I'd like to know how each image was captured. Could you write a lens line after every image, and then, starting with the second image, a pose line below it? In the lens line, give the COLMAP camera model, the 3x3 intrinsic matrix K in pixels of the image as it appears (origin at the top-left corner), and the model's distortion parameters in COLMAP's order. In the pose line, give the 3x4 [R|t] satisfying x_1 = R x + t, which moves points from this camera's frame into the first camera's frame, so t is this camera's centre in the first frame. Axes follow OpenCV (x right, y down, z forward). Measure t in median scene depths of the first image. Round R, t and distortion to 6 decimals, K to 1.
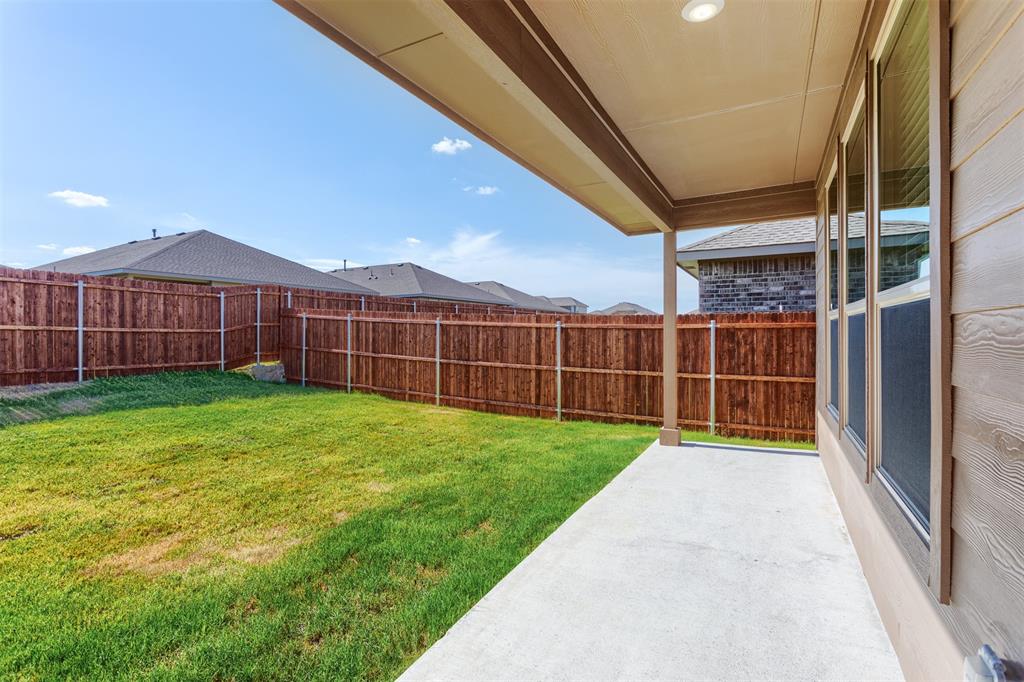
lens RADIAL K [[493.3, 0, 510.7], [0, 493.3, 336.5], [0, 0, 1]] dist [-0.002005, 0.000243]
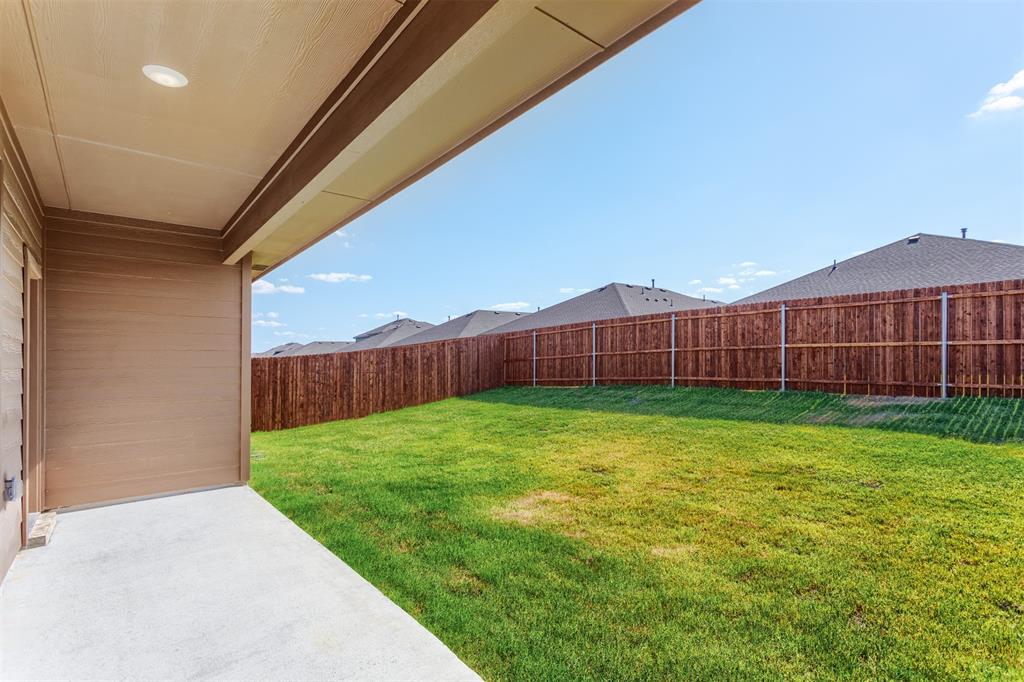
lens RADIAL K [[493.3, 0, 532.8], [0, 493.3, 345.3], [0, 0, 1]] dist [-0.002005, 0.000243]
pose [[-0.371937, -0.011289, -0.928190, 0.500186], [0.021835, 0.999543, -0.020906, -0.013584], [0.928001, -0.028043, -0.371520, 0.983464]]
